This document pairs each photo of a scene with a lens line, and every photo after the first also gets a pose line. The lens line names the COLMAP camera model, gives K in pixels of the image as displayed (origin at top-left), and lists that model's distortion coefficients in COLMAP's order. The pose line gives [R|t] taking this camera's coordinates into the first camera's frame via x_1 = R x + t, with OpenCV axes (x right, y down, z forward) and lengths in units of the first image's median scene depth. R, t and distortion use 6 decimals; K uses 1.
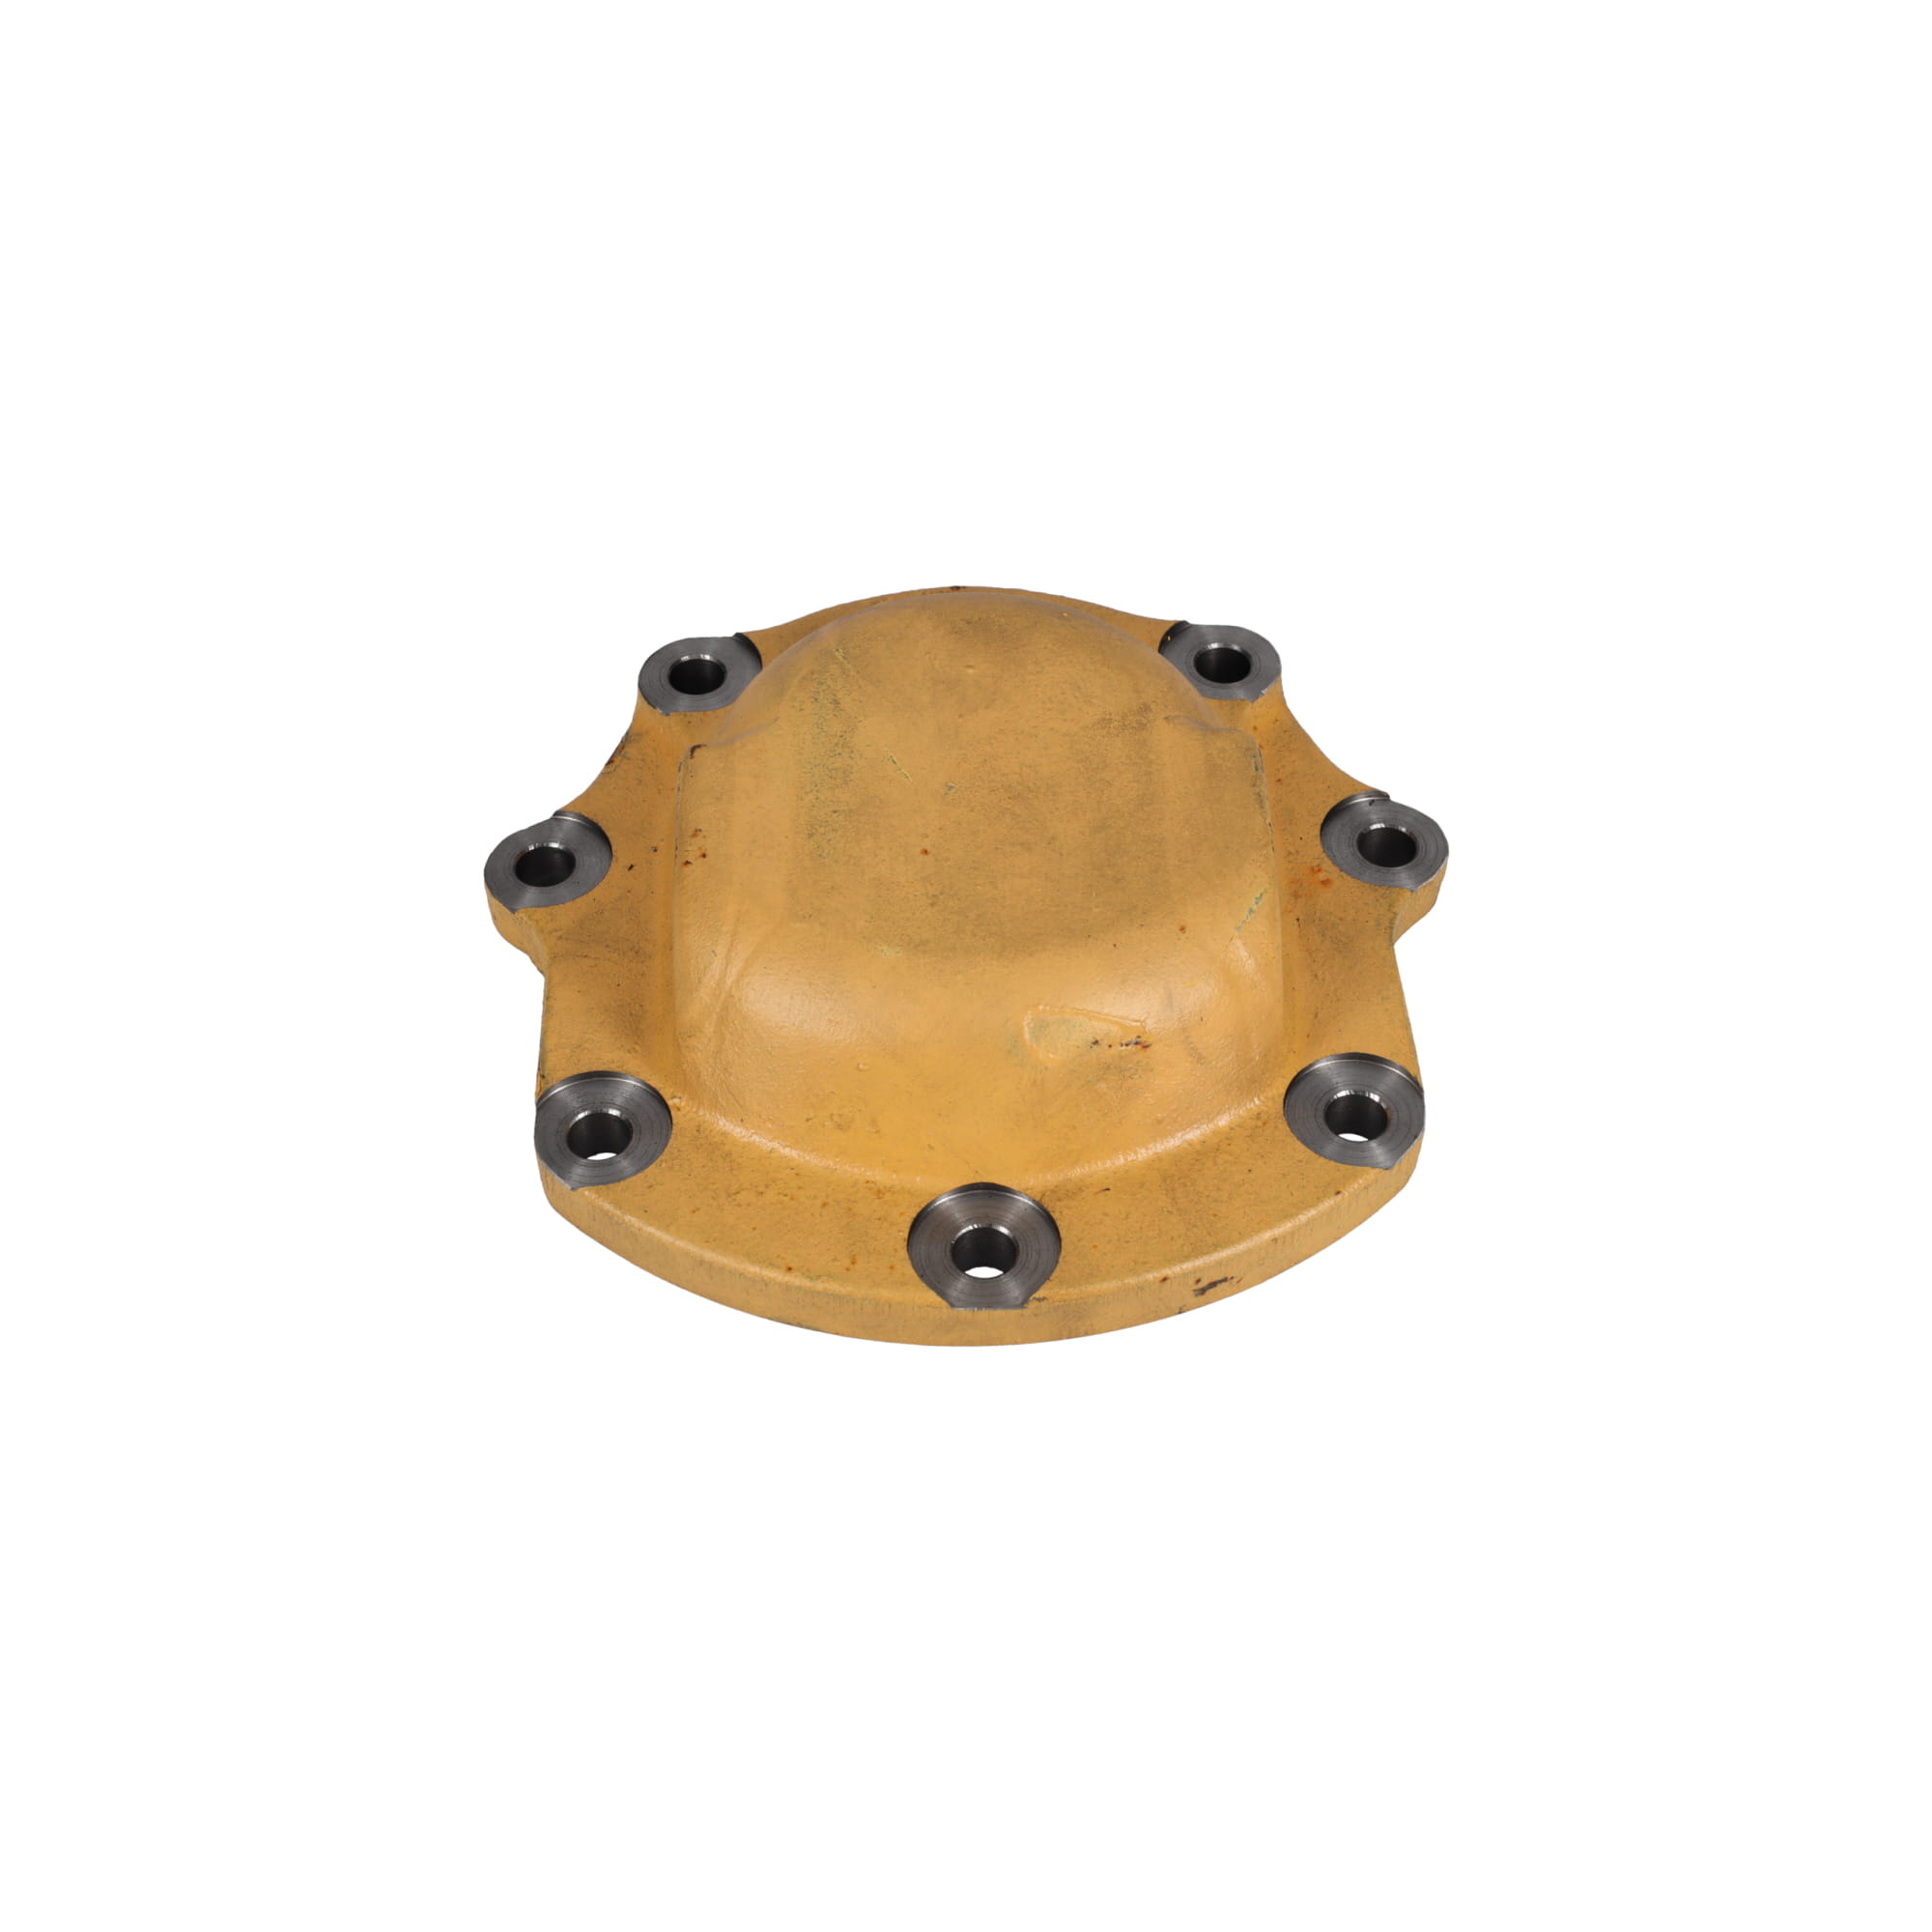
lens RADIAL K [[2860.5, 0, 969.8], [0, 2860.5, 1045.0], [0, 0, 1]] dist [0.031319, 0.009521]
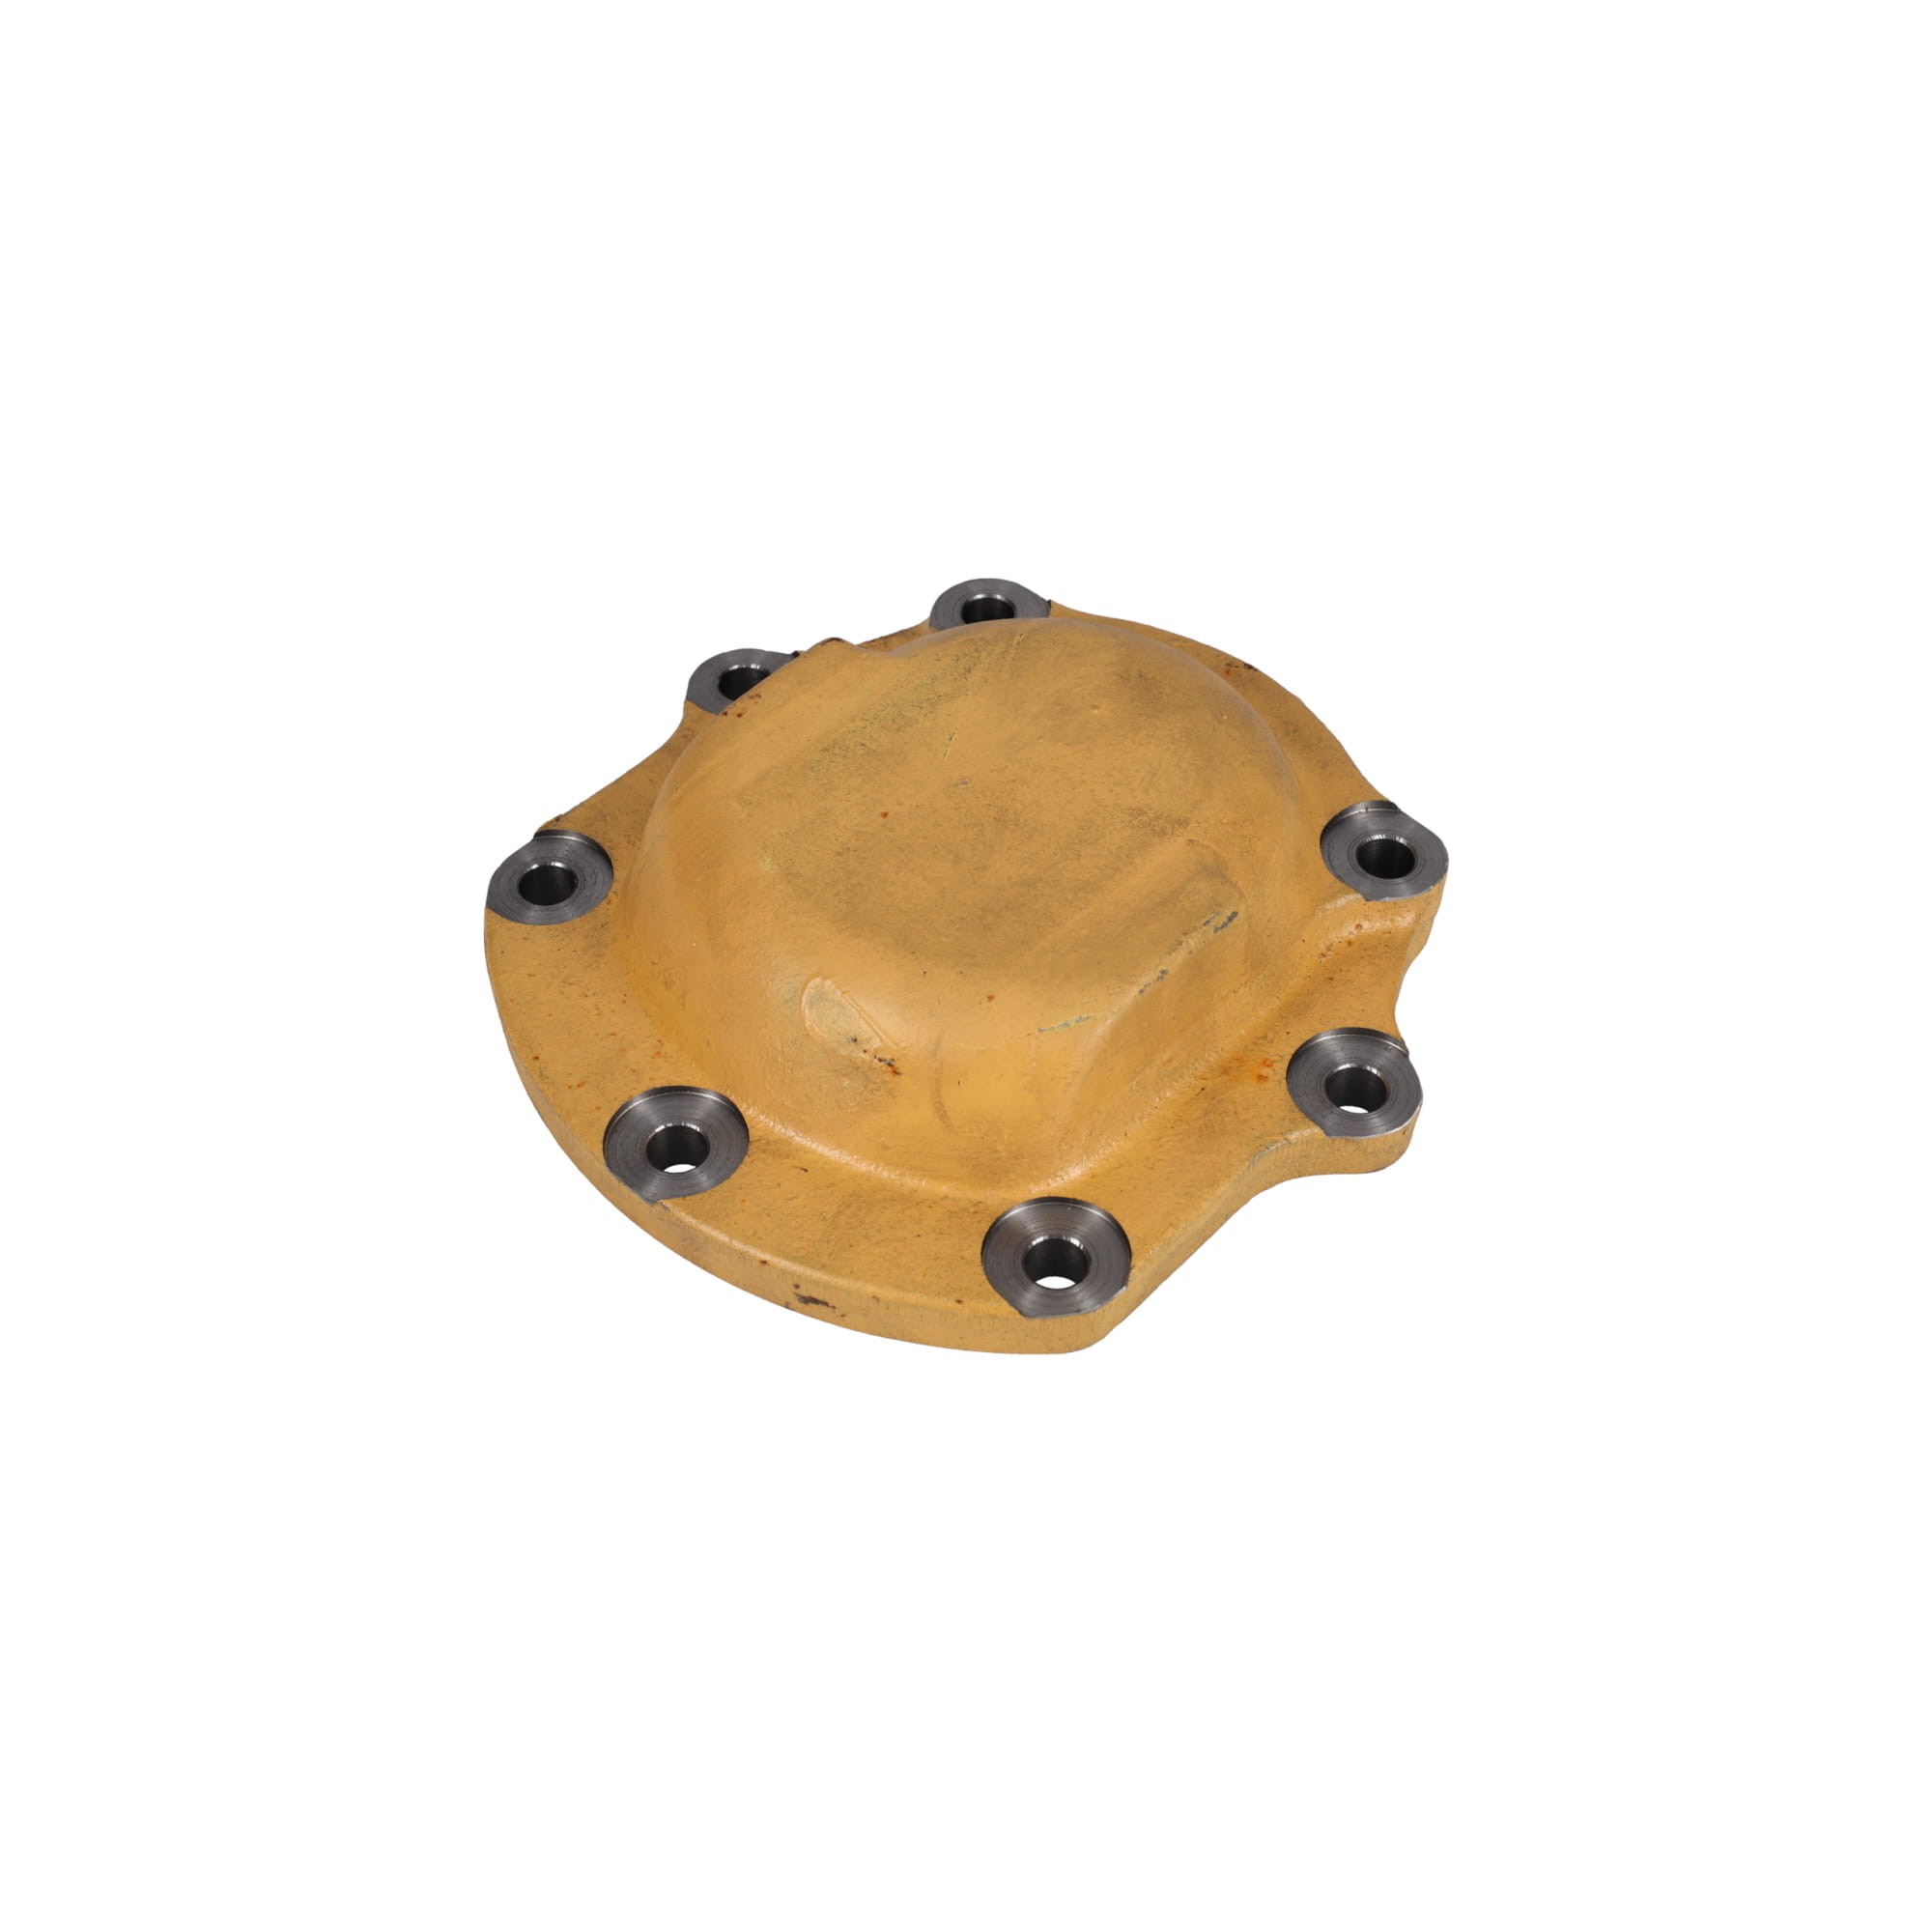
lens RADIAL K [[2873.9, 0, 966.0], [0, 2873.9, 966.0], [0, 0, 1]] dist [-0.000186, -0.006787]
pose [[0.707717, 0.522950, -0.475037, 0.532054], [-0.534193, 0.836128, 0.124611, -0.167759], [0.462357, 0.165572, 0.871098, 0.109756]]
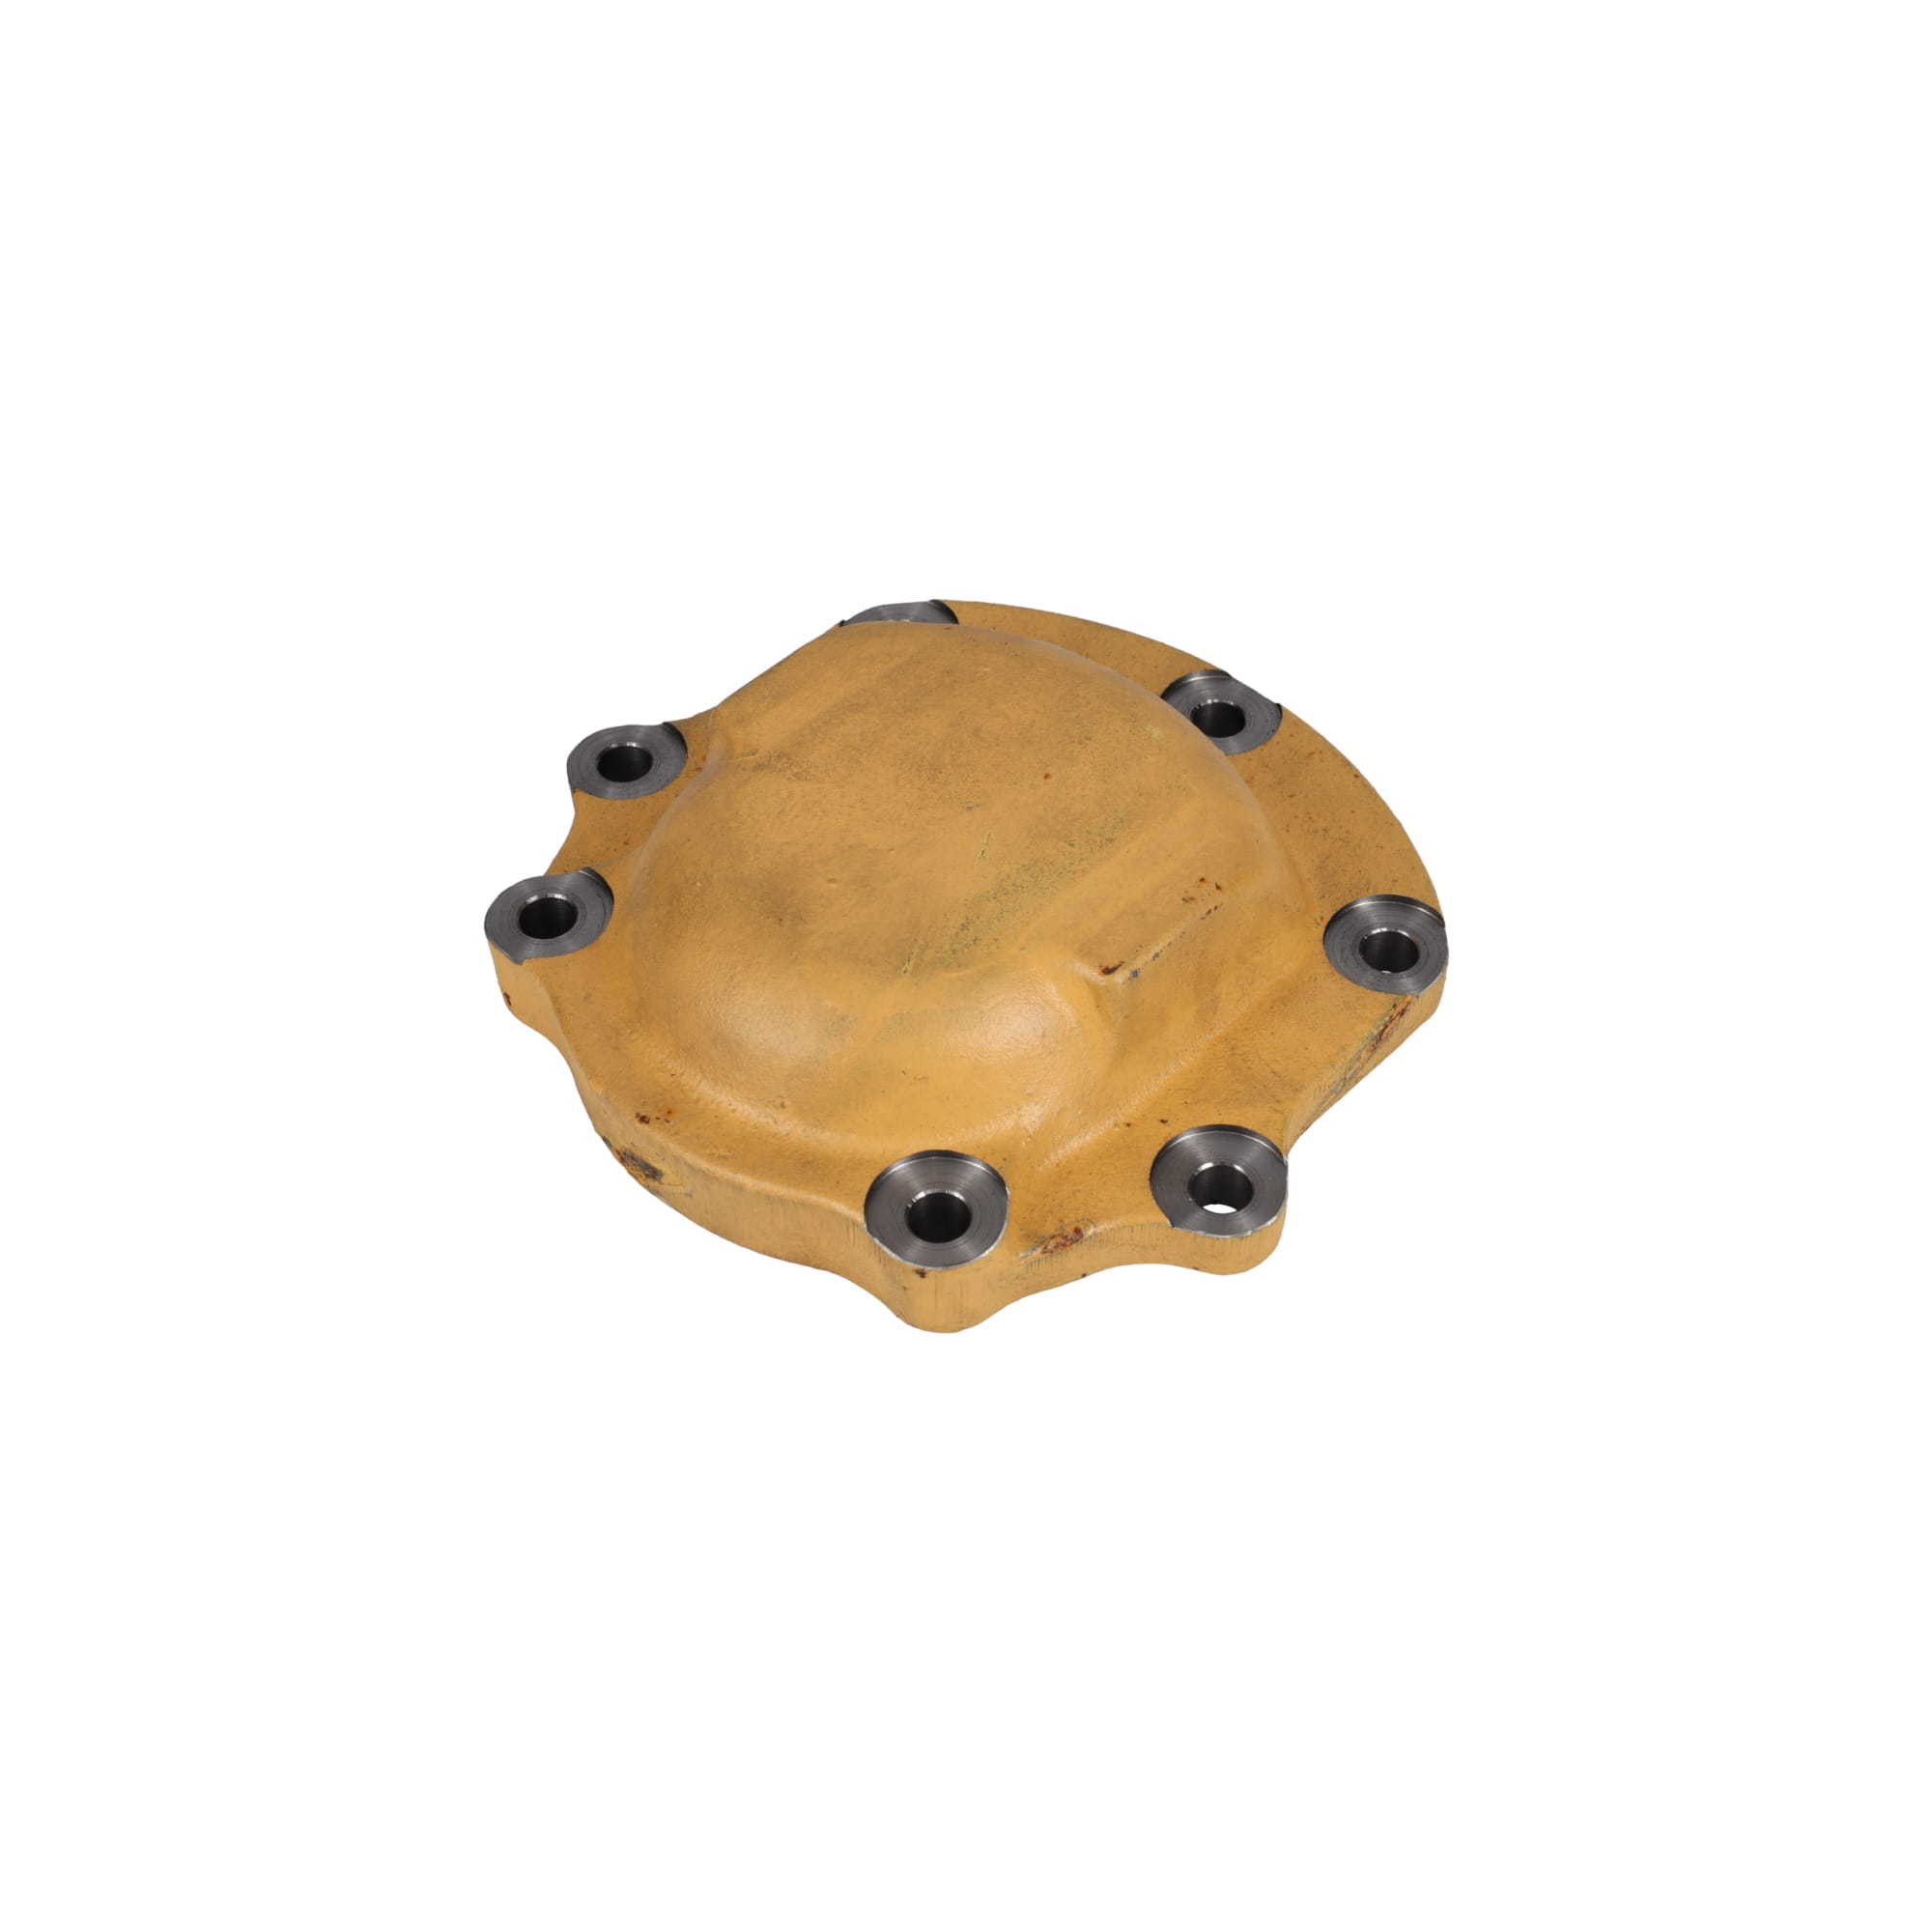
lens RADIAL K [[2873.9, 0, 966.0], [0, 2873.9, 966.0], [0, 0, 1]] dist [-0.000186, -0.006787]
pose [[-0.702258, -0.523491, 0.482485, -0.552433], [0.541841, 0.046578, 0.839189, -0.986446], [-0.461781, 0.850757, 0.250939, 0.803654]]
